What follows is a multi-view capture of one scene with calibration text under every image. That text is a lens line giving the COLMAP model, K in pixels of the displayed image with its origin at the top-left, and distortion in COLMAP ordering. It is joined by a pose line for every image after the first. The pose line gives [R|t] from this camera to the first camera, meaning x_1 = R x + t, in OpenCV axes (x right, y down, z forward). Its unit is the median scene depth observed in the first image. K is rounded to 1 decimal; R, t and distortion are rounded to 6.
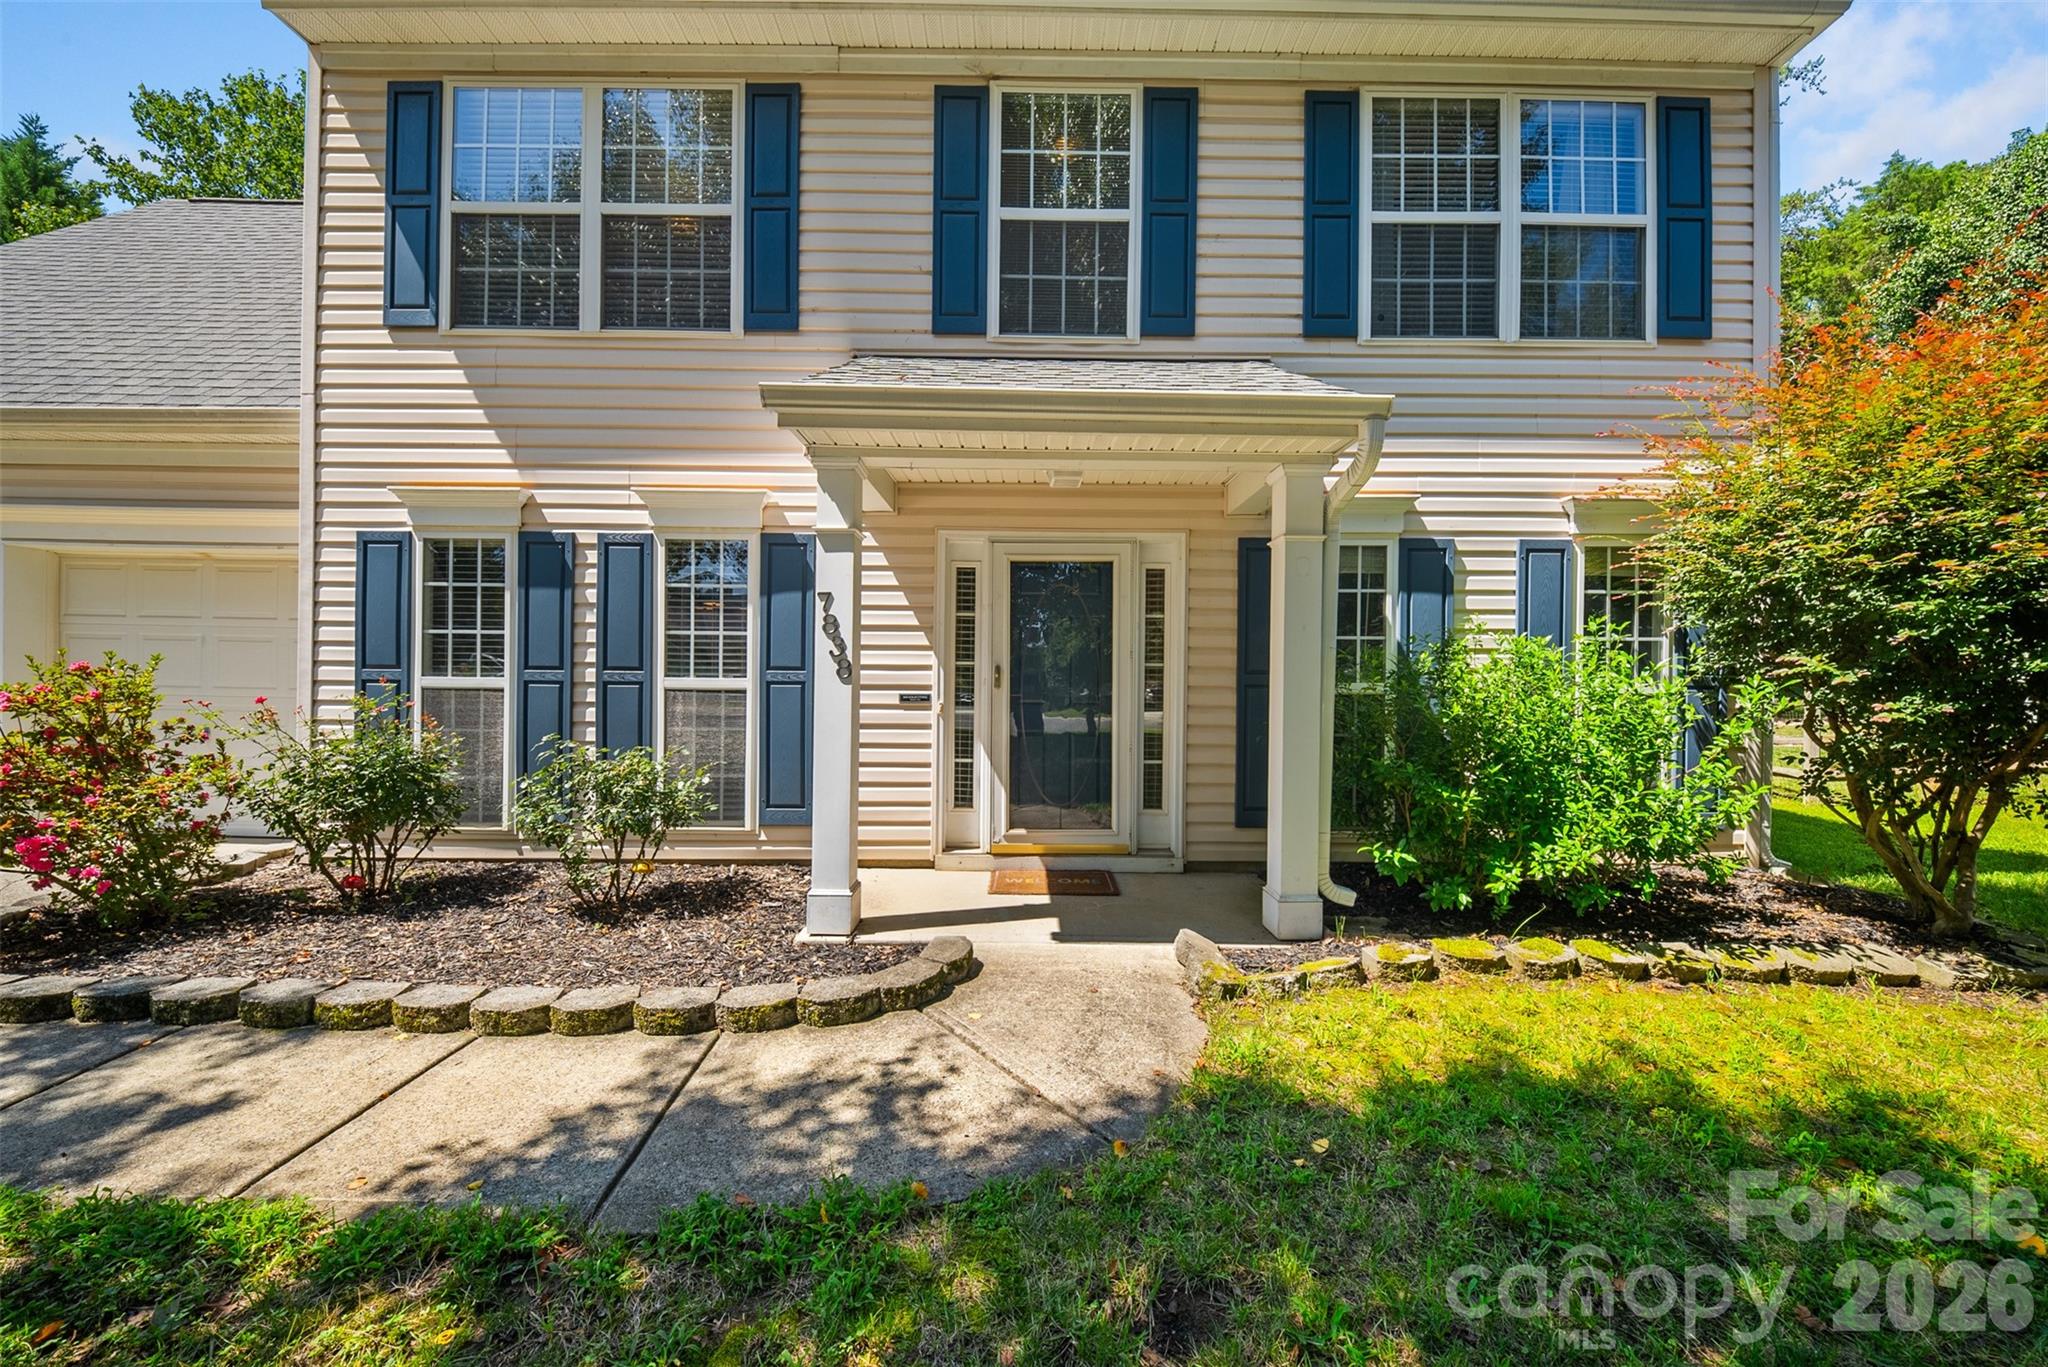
lens RADIAL K [[711.8, 0, 1027.6], [0, 711.8, 672.0], [0, 0, 1]] dist [-0.003620, -0.000854]
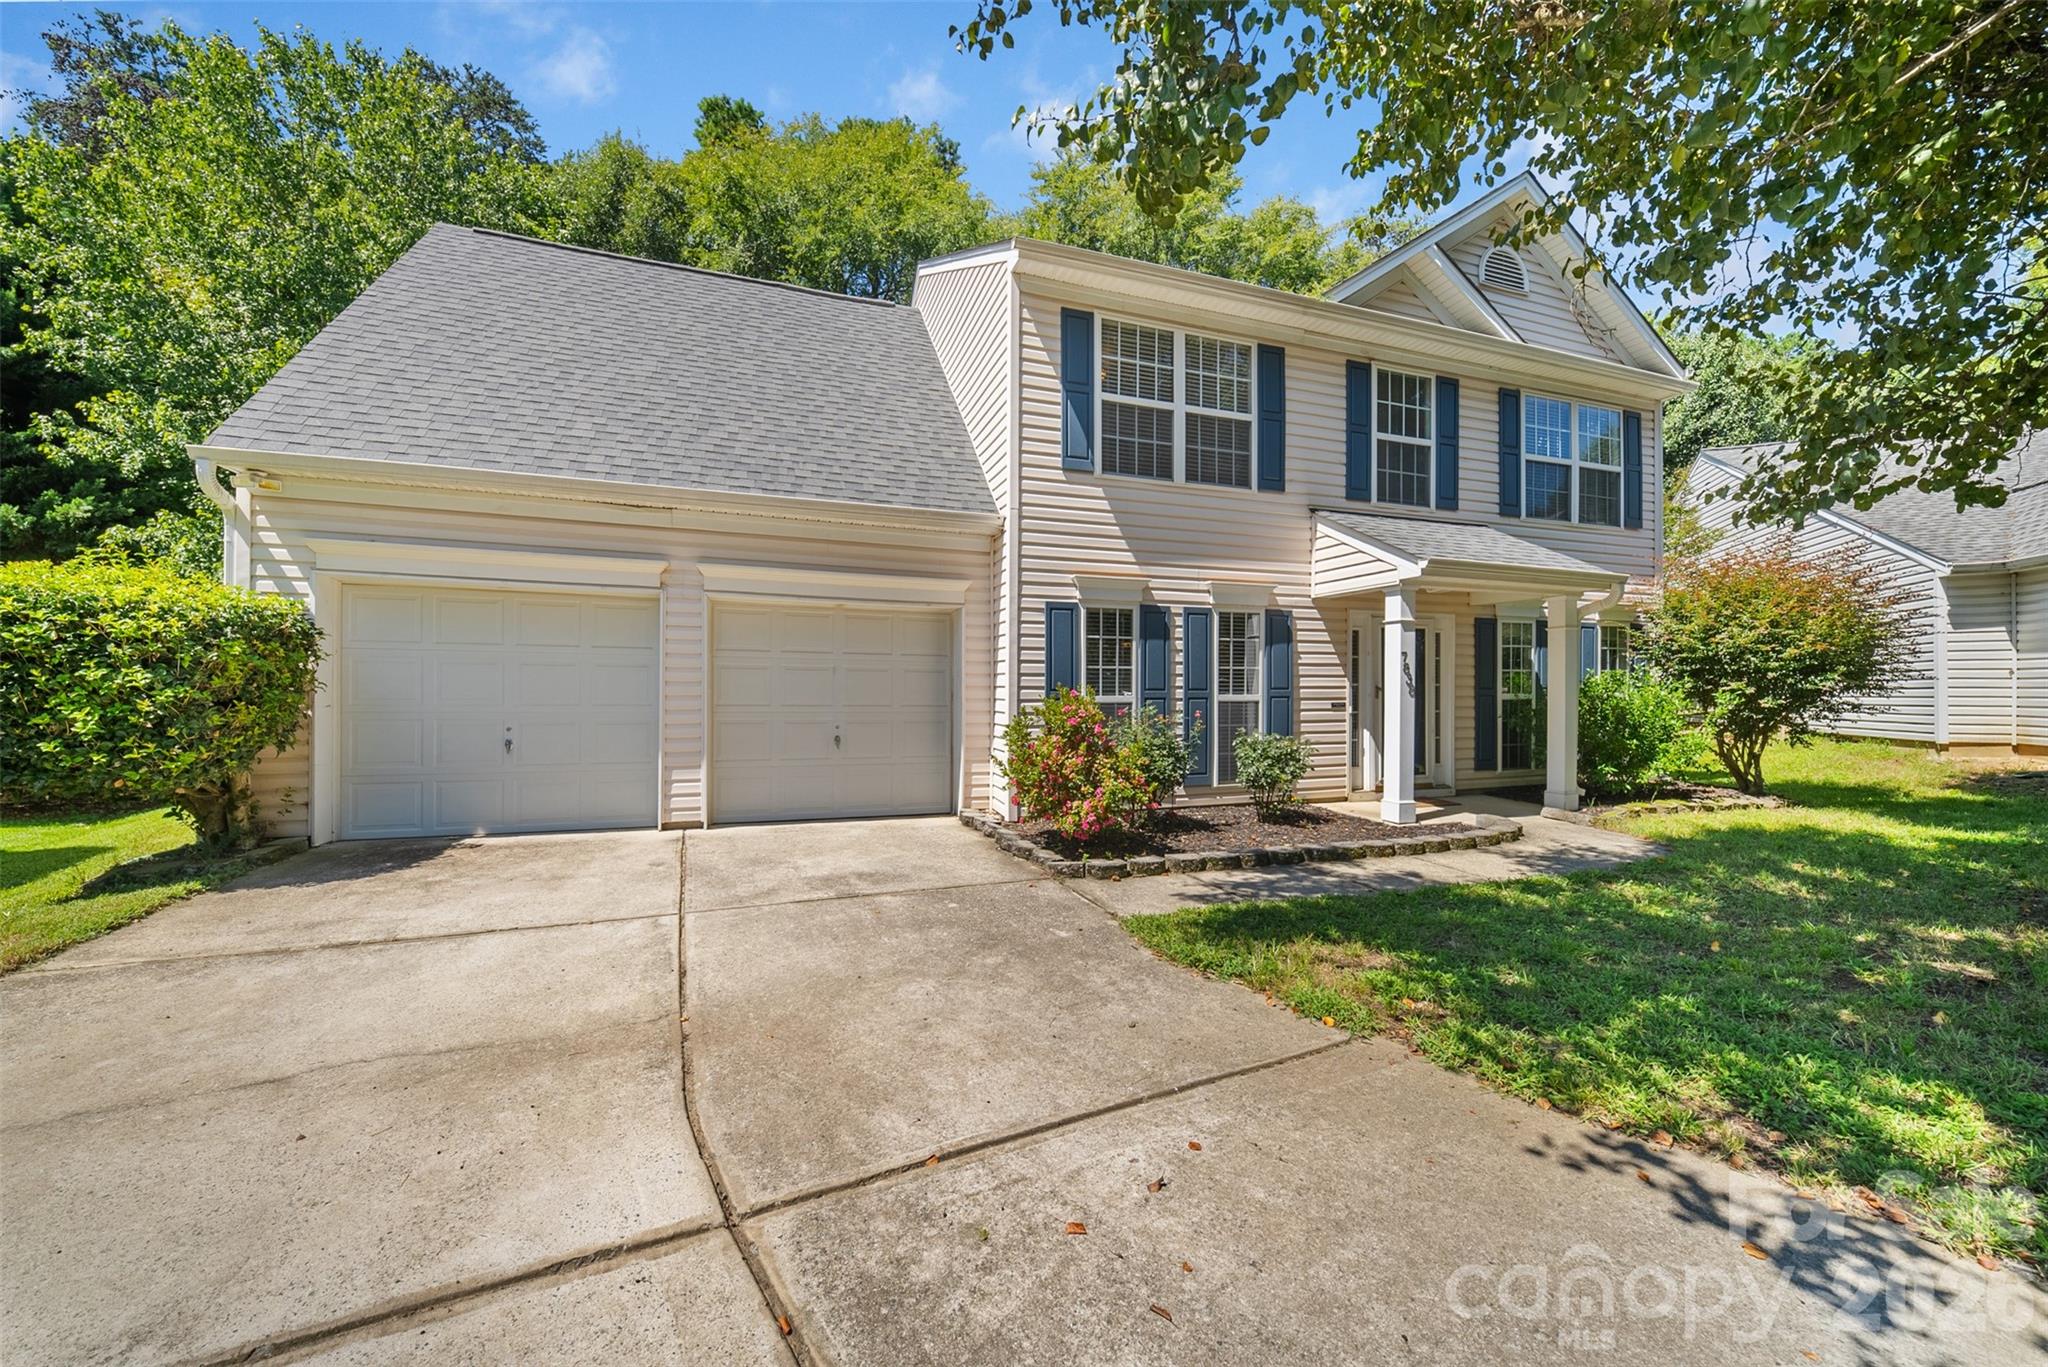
lens RADIAL K [[711.8, 0, 1016.2], [0, 711.8, 685.4], [0, 0, 1]] dist [-0.003620, -0.000854]
pose [[0.951425, -0.005000, 0.307839, -1.472253], [0.004738, 0.999987, 0.001598, -0.019612], [-0.307843, -0.000062, 0.951437, -0.434149]]
